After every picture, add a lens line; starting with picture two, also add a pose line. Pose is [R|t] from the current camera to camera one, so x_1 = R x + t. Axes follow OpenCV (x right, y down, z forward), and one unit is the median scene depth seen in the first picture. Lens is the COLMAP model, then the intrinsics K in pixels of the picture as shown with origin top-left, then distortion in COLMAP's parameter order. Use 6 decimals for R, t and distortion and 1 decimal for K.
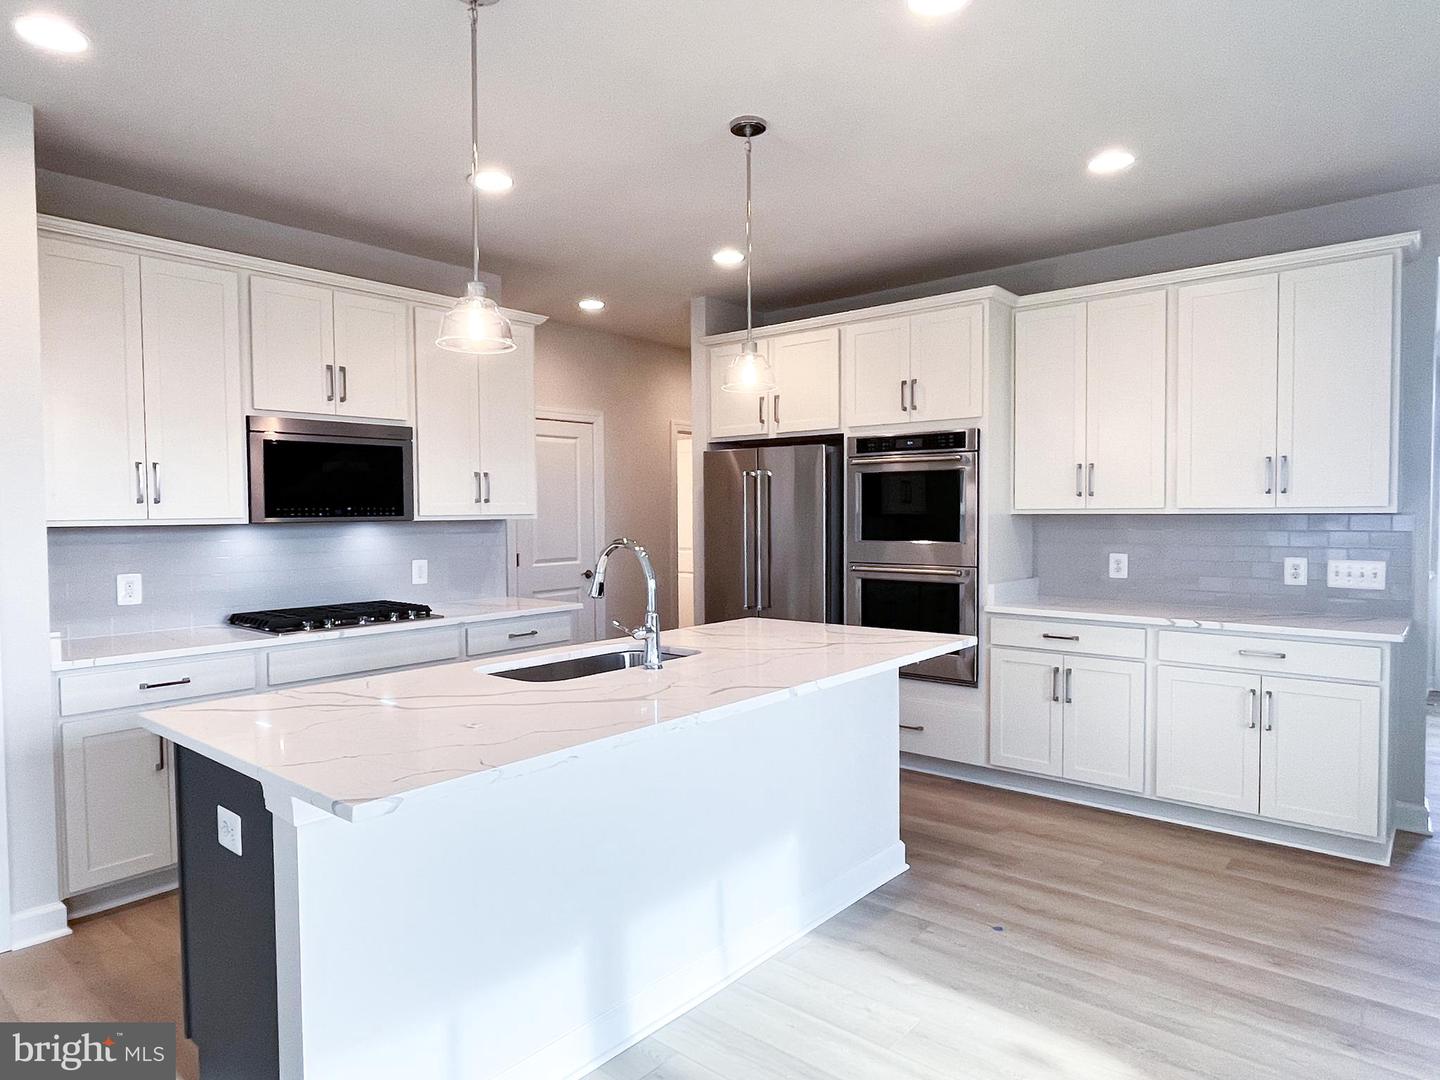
lens RADIAL K [[883.4, 0, 711.8], [0, 883.4, 543.8], [0, 0, 1]] dist [-0.002268, -0.001171]
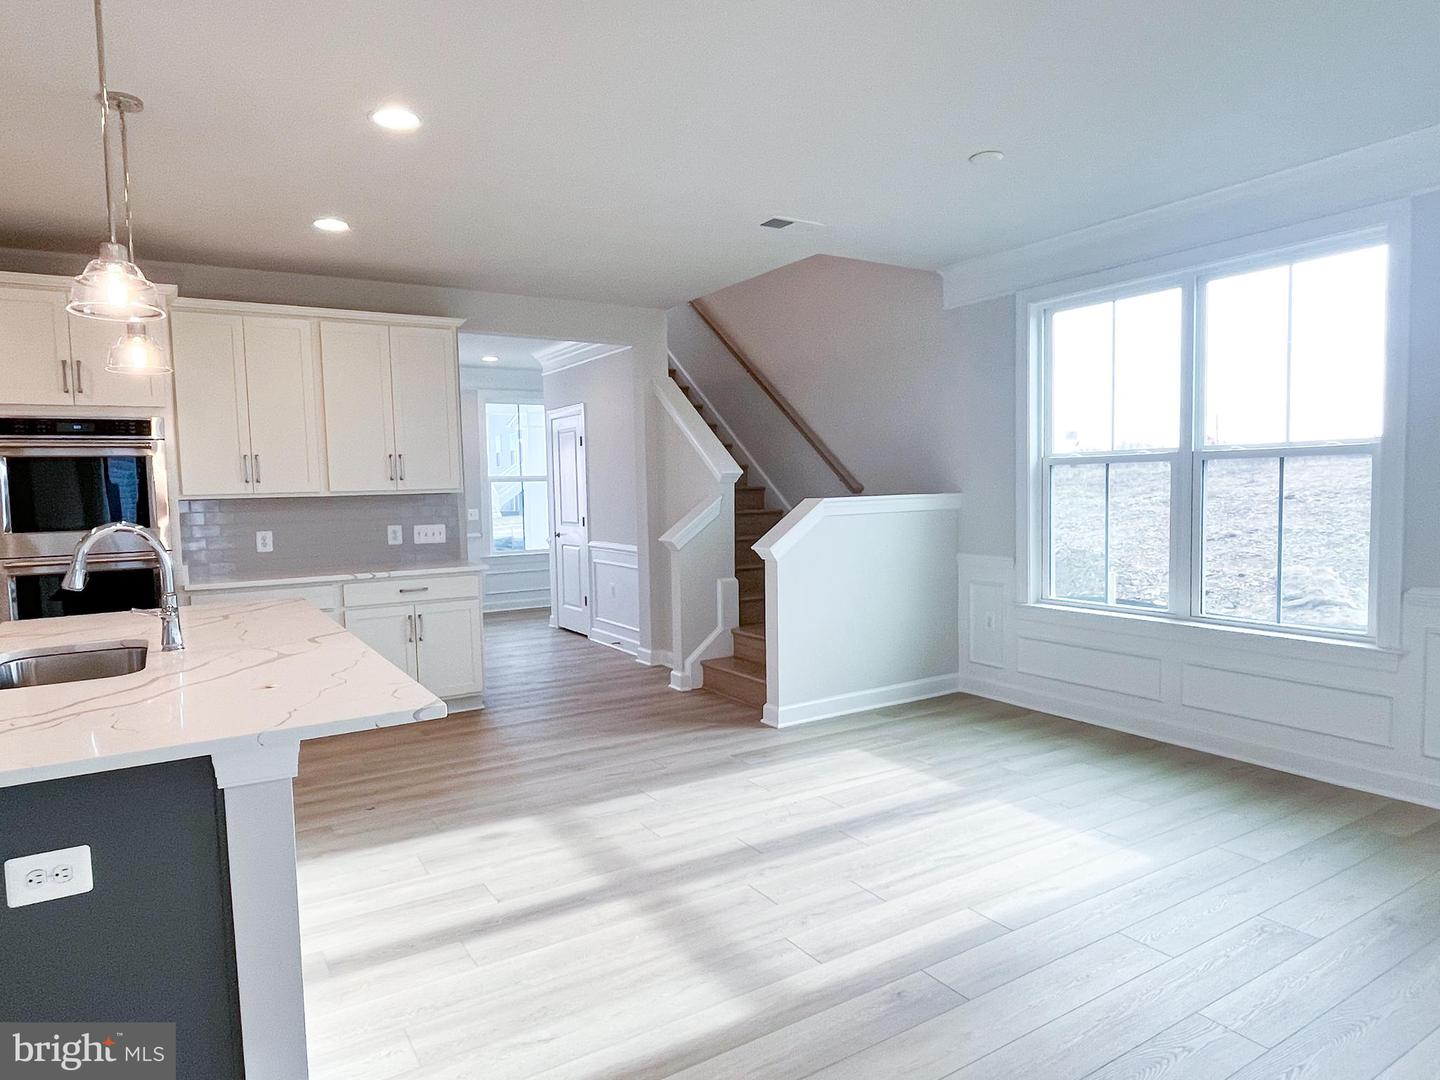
lens RADIAL K [[883.4, 0, 711.8], [0, 883.4, 543.8], [0, 0, 1]] dist [-0.002268, -0.001171]
pose [[0.301111, -0.064396, 0.951412, -0.522171], [0.058412, 0.997089, 0.049001, 0.004929], [-0.951798, 0.040819, 0.303996, 0.069787]]
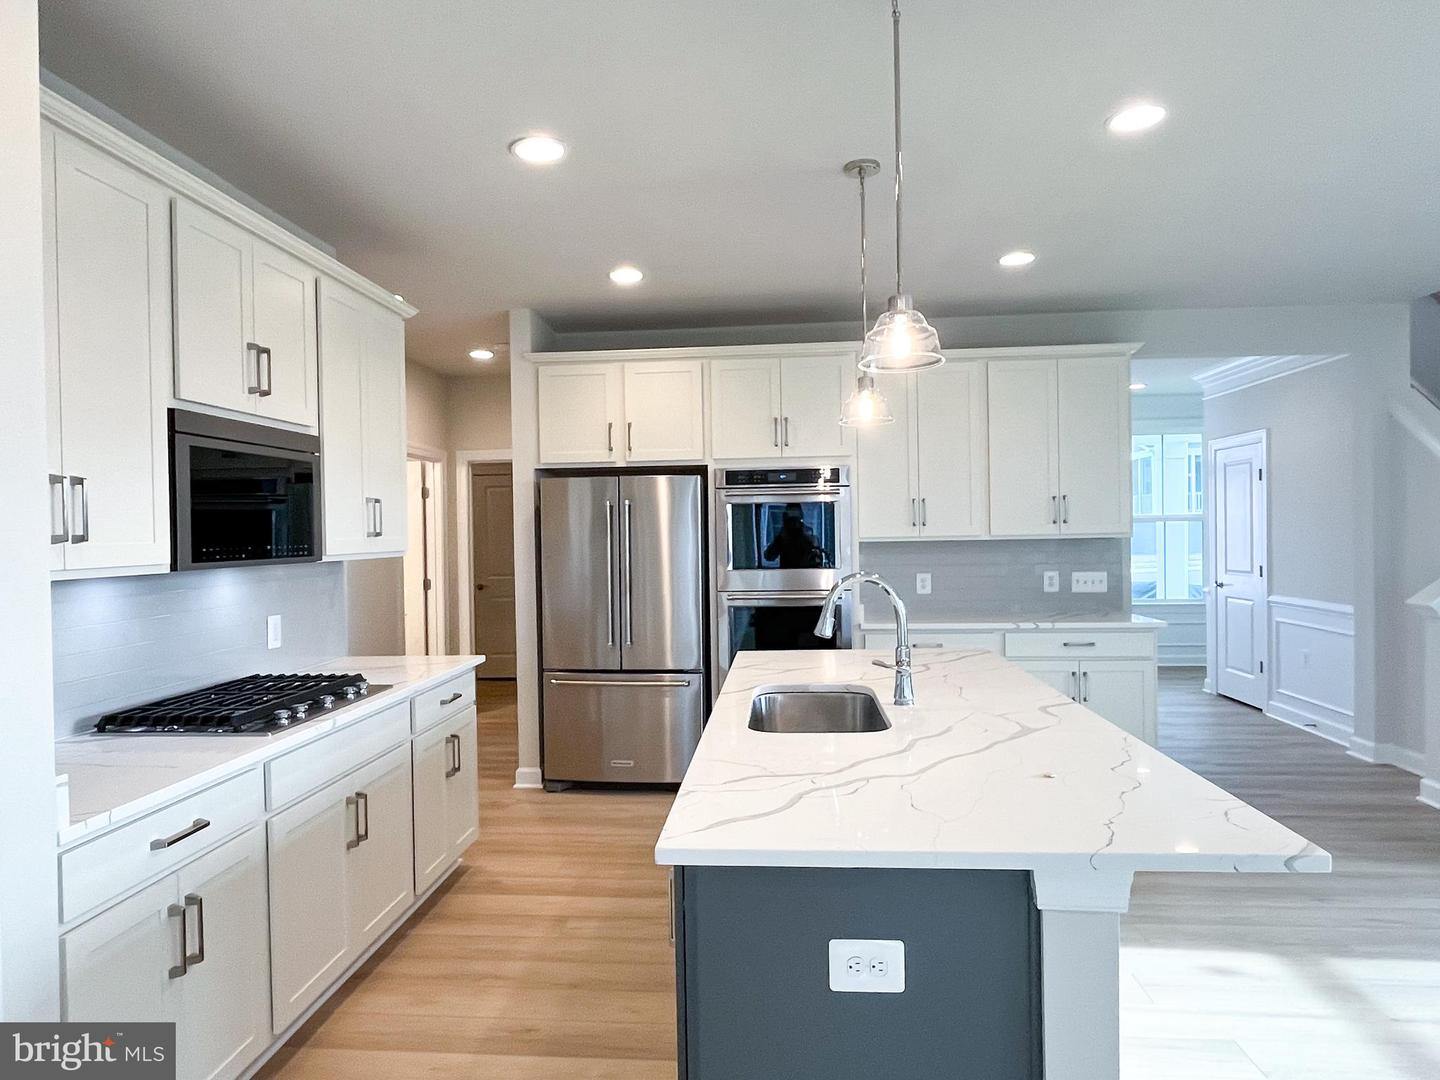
lens RADIAL K [[883.4, 0, 711.8], [0, 883.4, 543.8], [0, 0, 1]] dist [-0.002268, -0.001171]
pose [[0.809210, -0.015409, 0.587318, -0.511628], [0.034849, 0.999155, -0.021801, -0.014070], [-0.586485, 0.038109, 0.809063, 0.206114]]
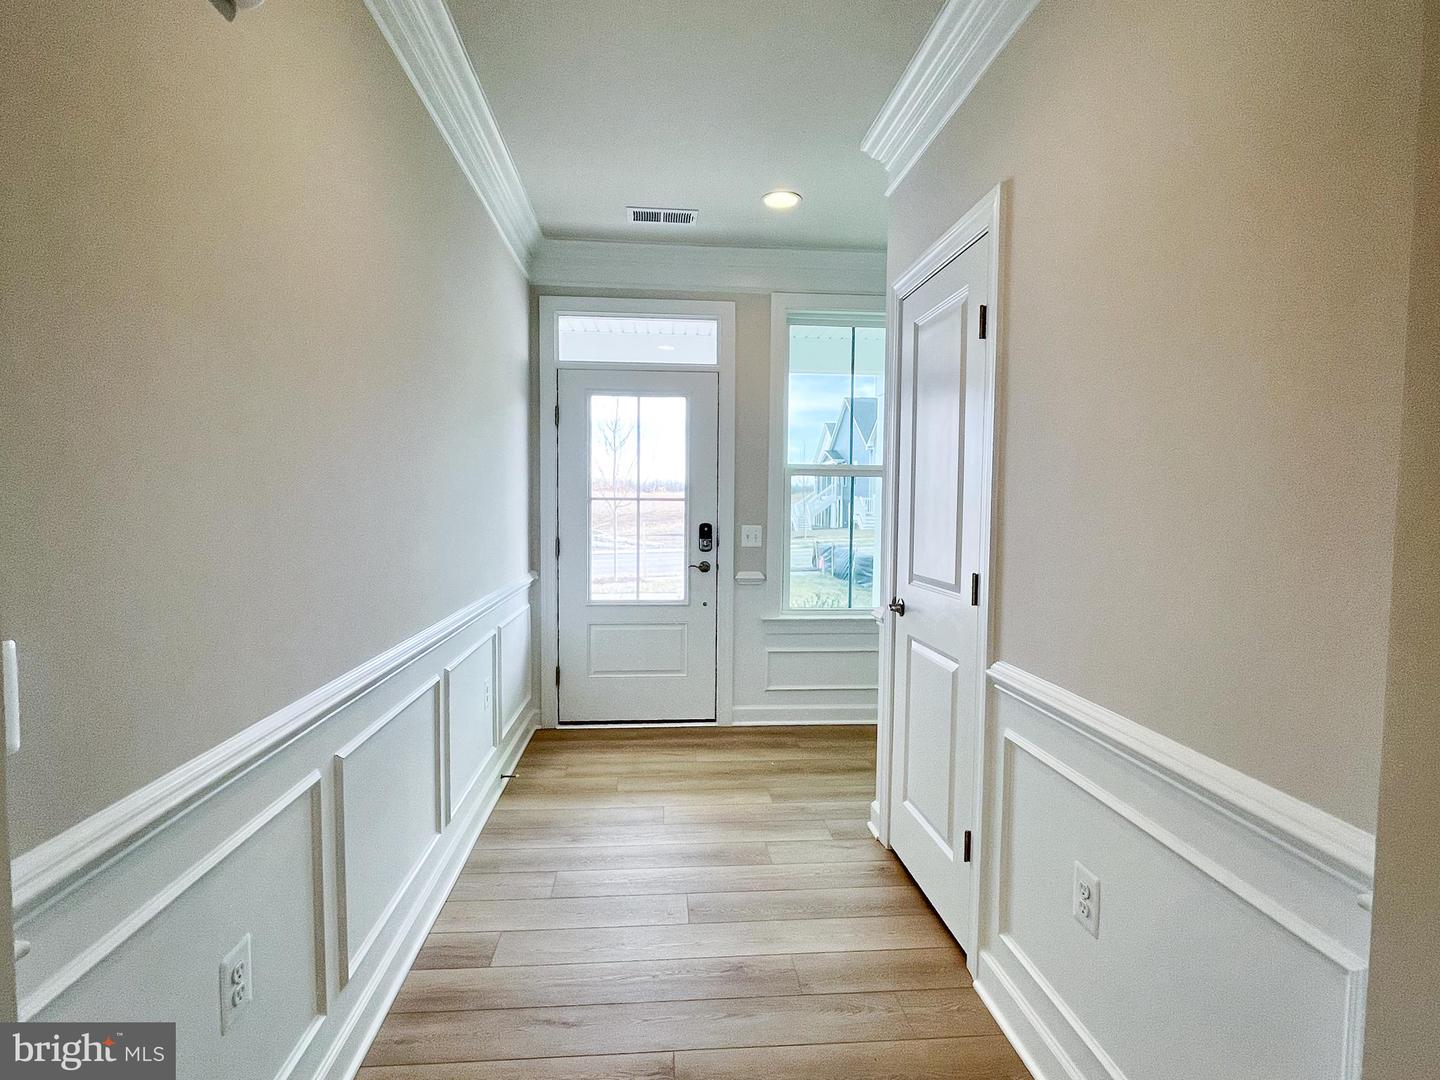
lens RADIAL K [[726.7, 0, 720.0], [0, 726.7, 540.0], [0, 0, 1]] dist [-0.000645, 0.000015]
pose [[0.697506, -0.024794, 0.716150, 0.734333], [0.014668, 0.999686, 0.020325, -0.009910], [-0.716429, -0.003673, 0.697650, 0.689760]]
